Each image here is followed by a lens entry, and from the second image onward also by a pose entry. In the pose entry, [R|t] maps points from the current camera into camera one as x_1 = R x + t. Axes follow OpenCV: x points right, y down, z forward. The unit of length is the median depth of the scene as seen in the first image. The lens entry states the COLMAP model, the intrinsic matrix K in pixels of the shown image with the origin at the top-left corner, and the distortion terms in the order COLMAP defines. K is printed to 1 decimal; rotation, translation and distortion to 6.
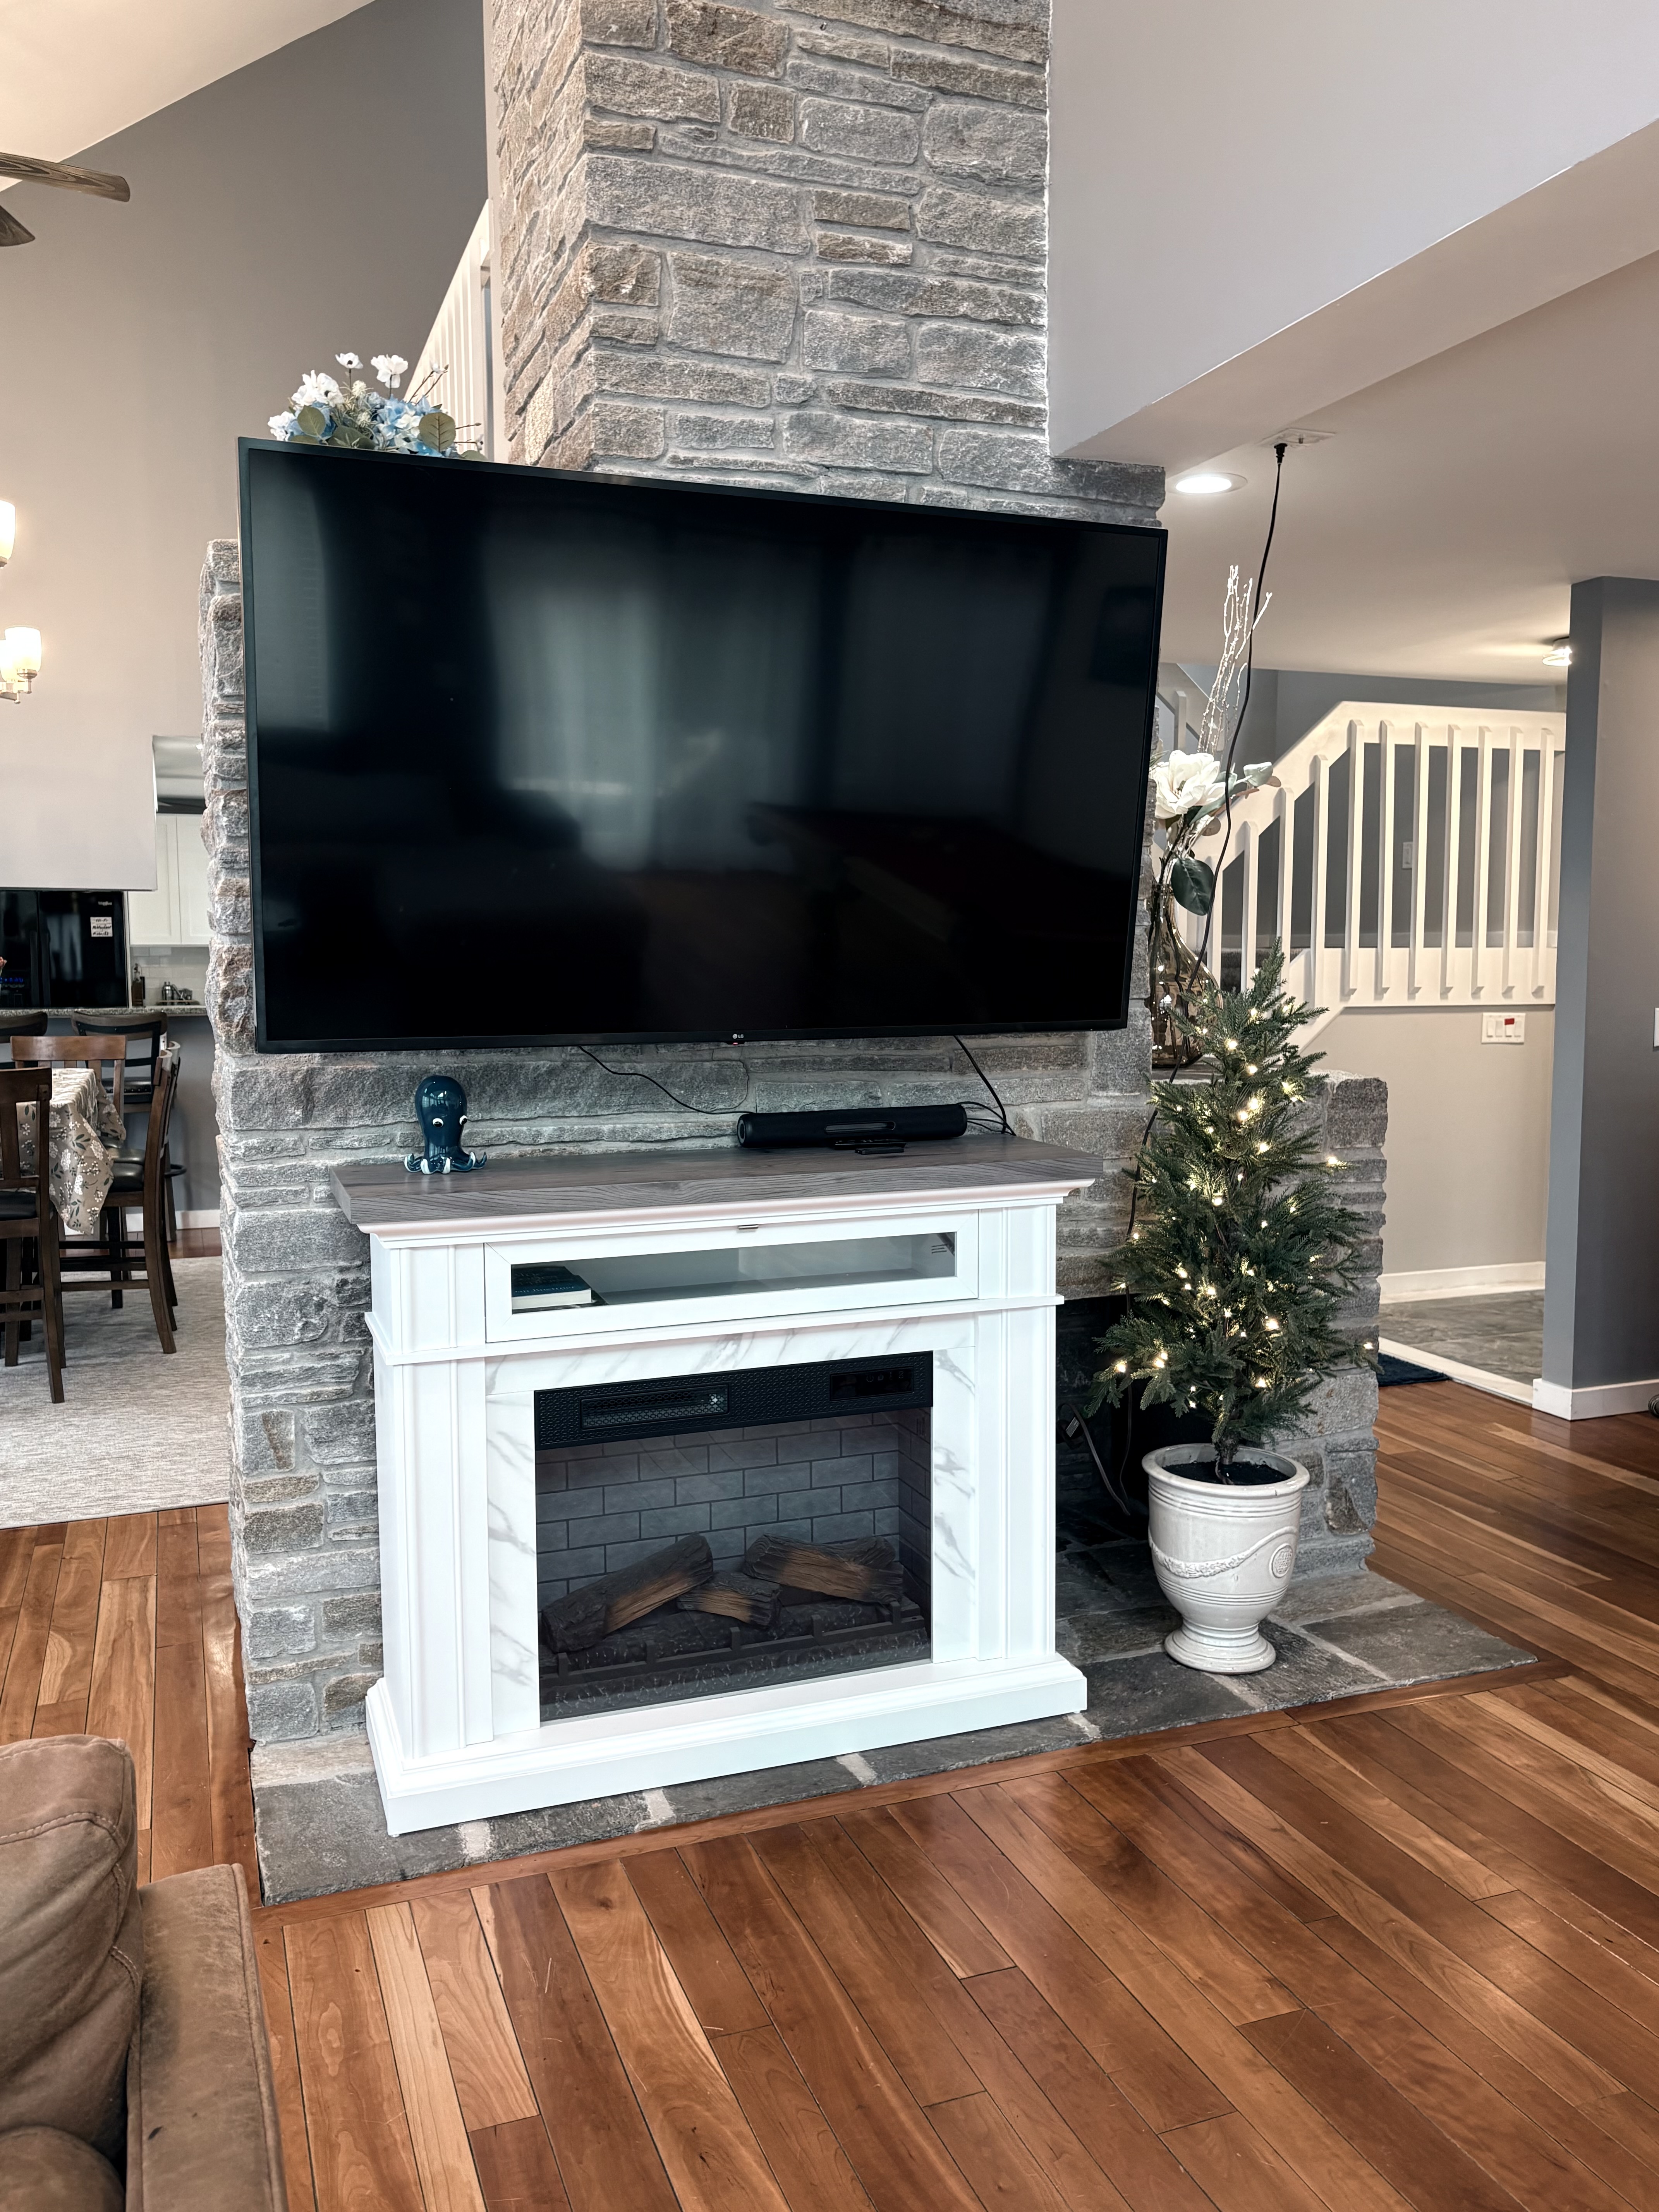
lens RADIAL K [[1728.0, 0, 829.5], [0, 1728.0, 1106.0], [0, 0, 1]] dist [0.051456, -0.002763]
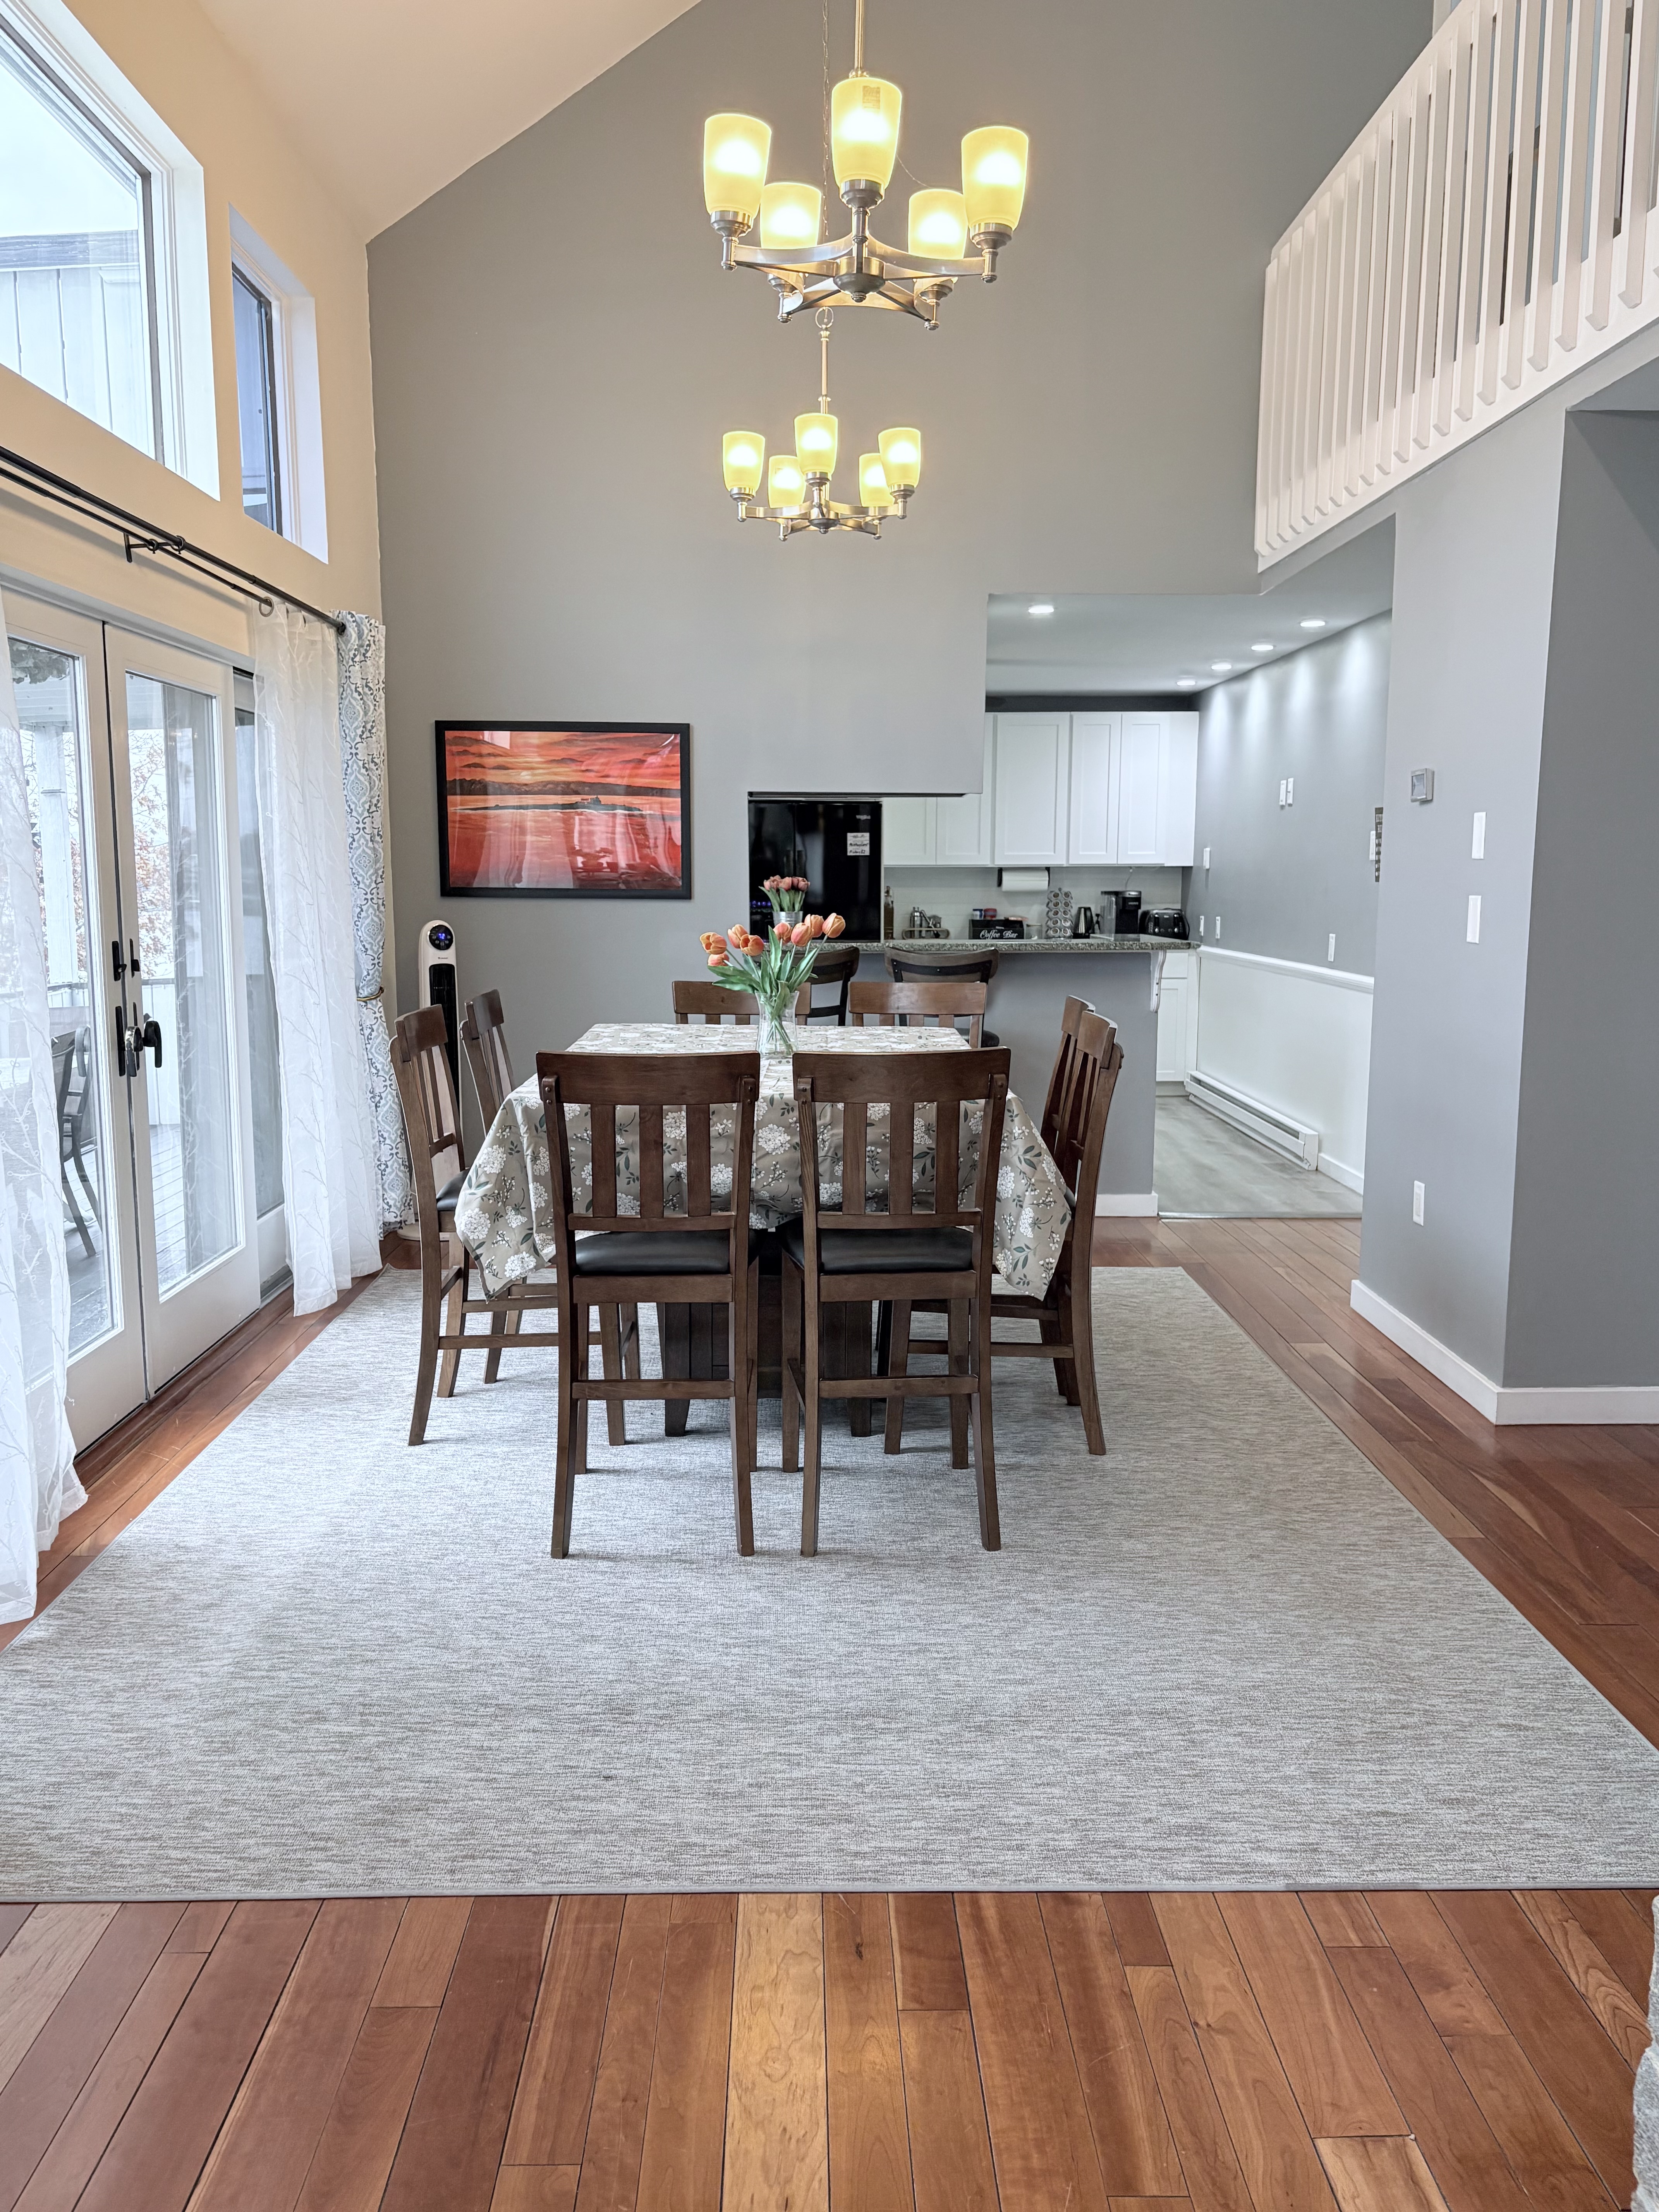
lens RADIAL K [[1728.0, 0, 829.5], [0, 1728.0, 1106.0], [0, 0, 1]] dist [0.051456, -0.002763]
pose [[0.941285, 0.048474, -0.334115, -0.283771], [-0.033802, 0.998197, 0.049593, -0.028852], [0.335916, -0.035388, 0.941227, 0.358847]]
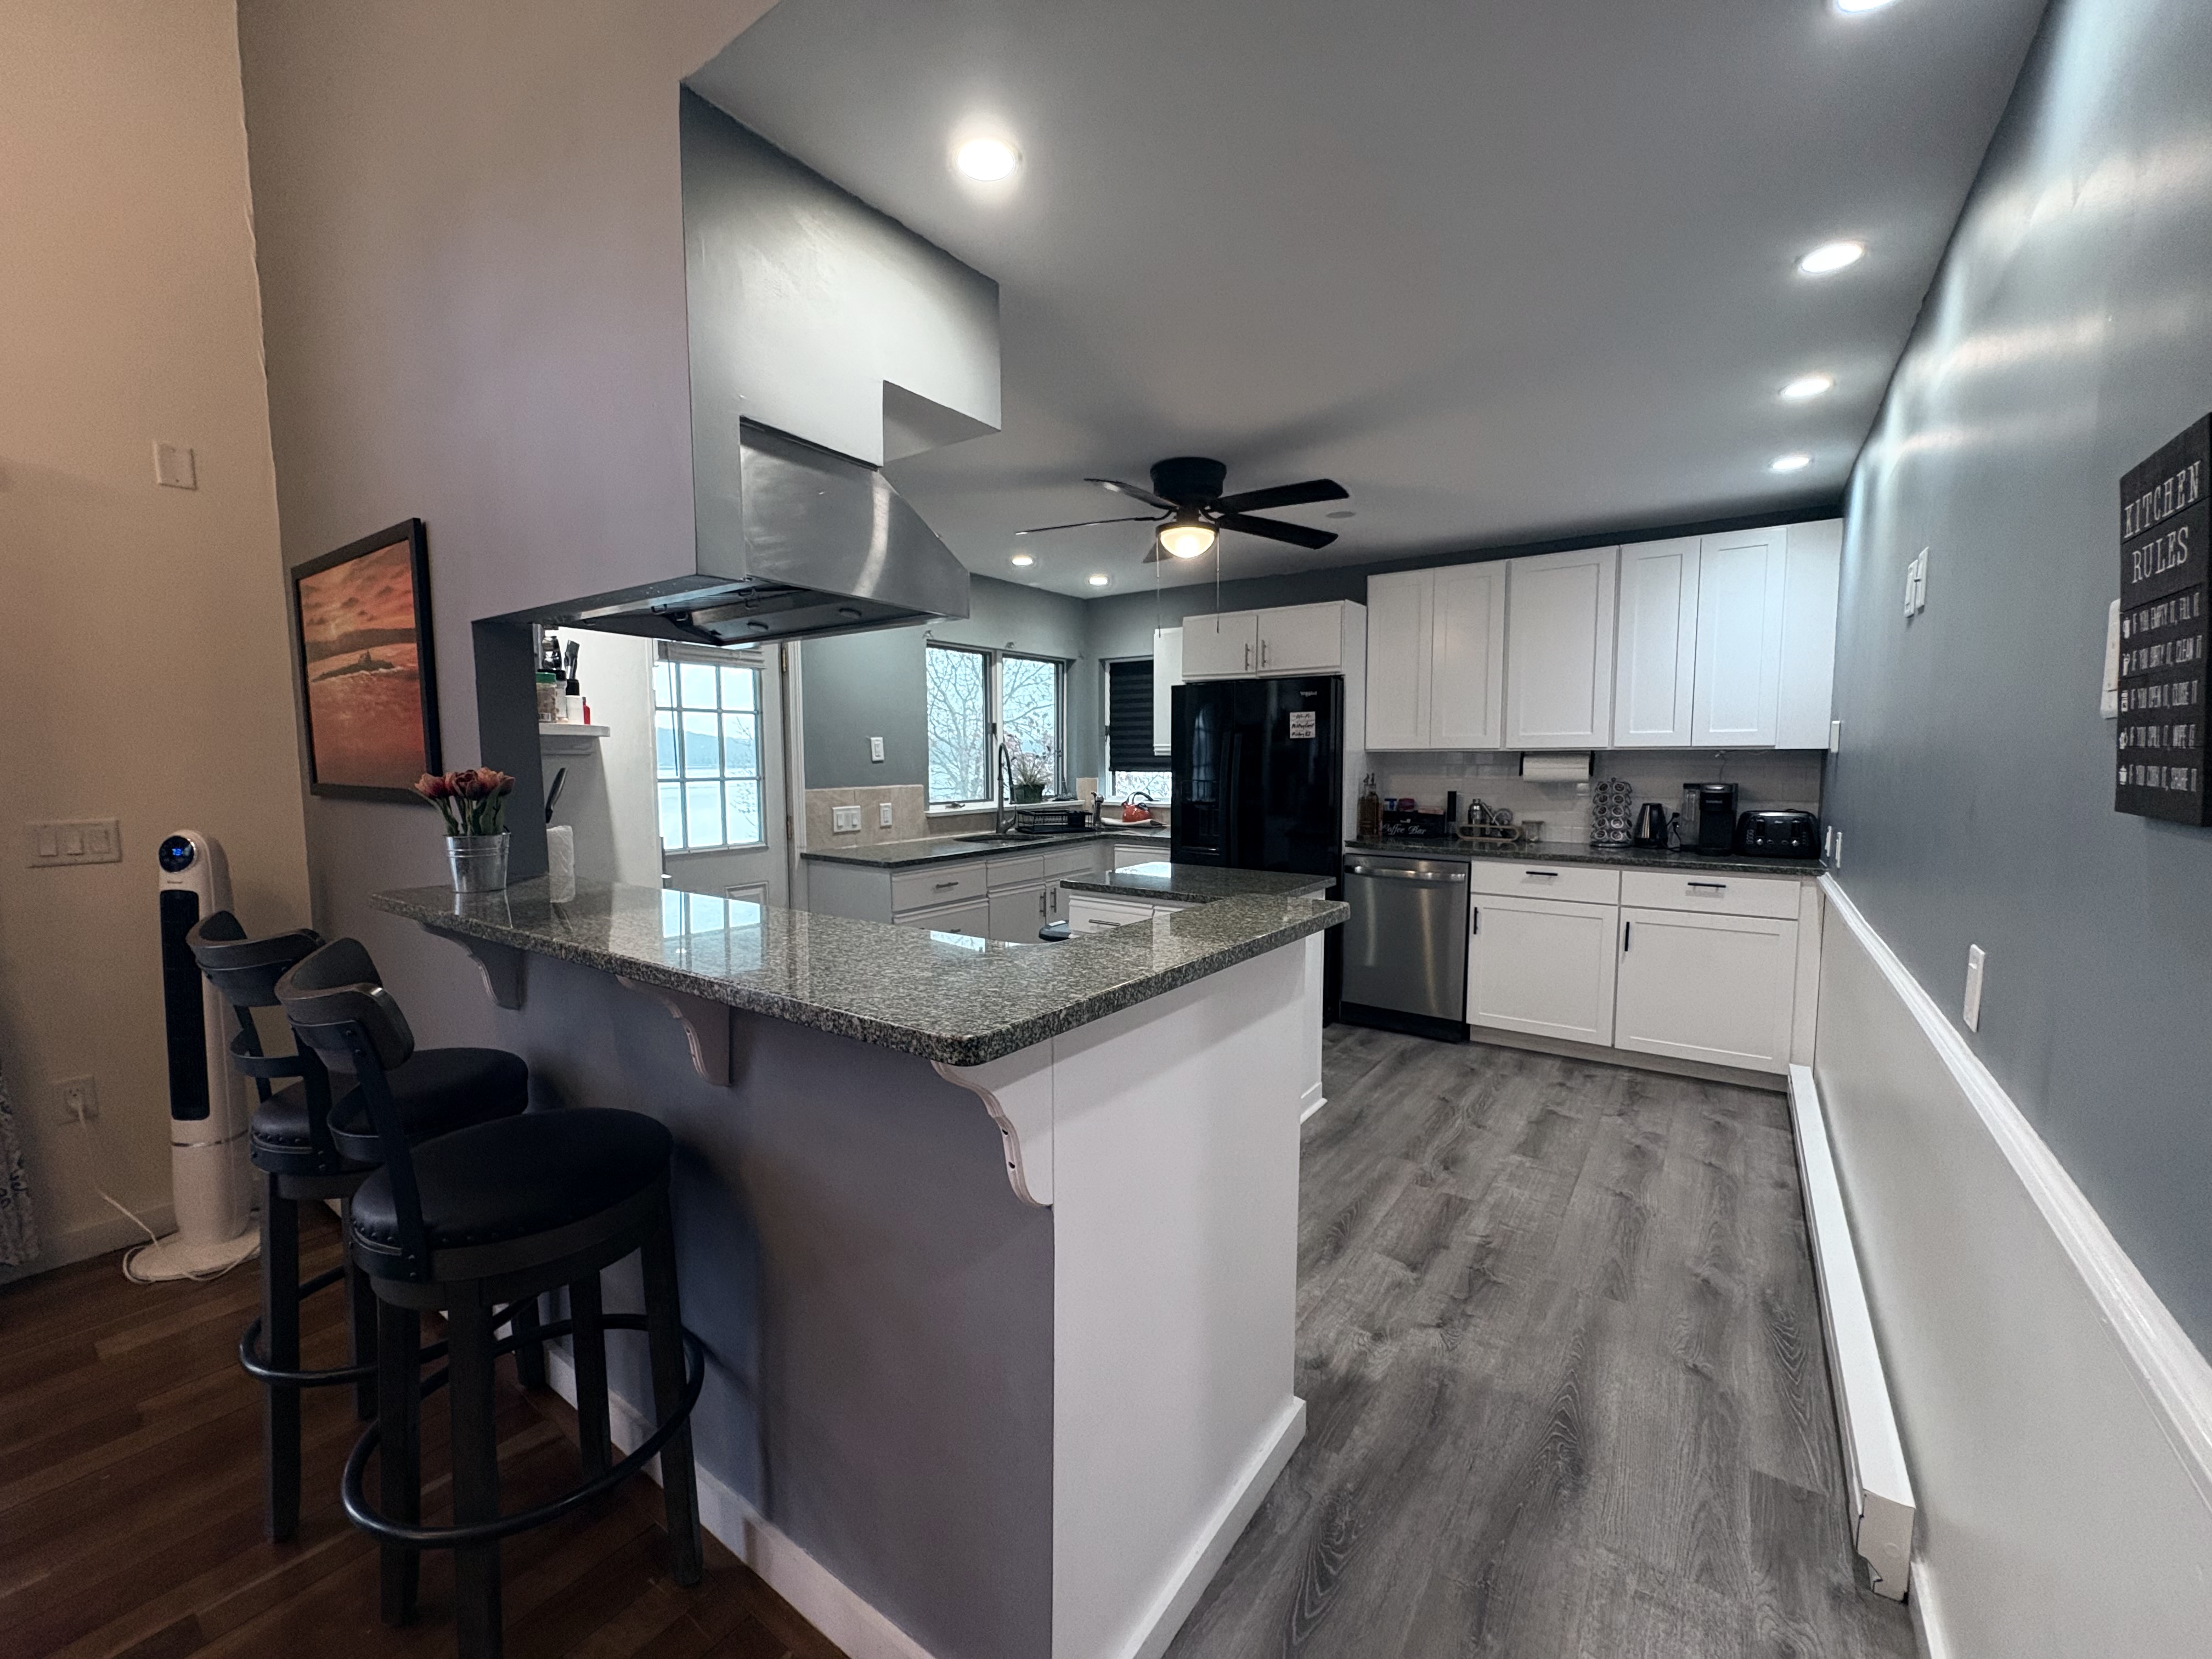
lens RADIAL K [[891.2, 0, 1106.0], [0, 891.2, 829.5], [0, 0, 1]] dist [0.000855, 0.000169]
pose [[0.558152, 0.069993, -0.826782, -0.311795], [-0.074699, 0.996628, 0.033943, -0.138357], [0.826370, 0.042815, 0.561498, 1.534593]]
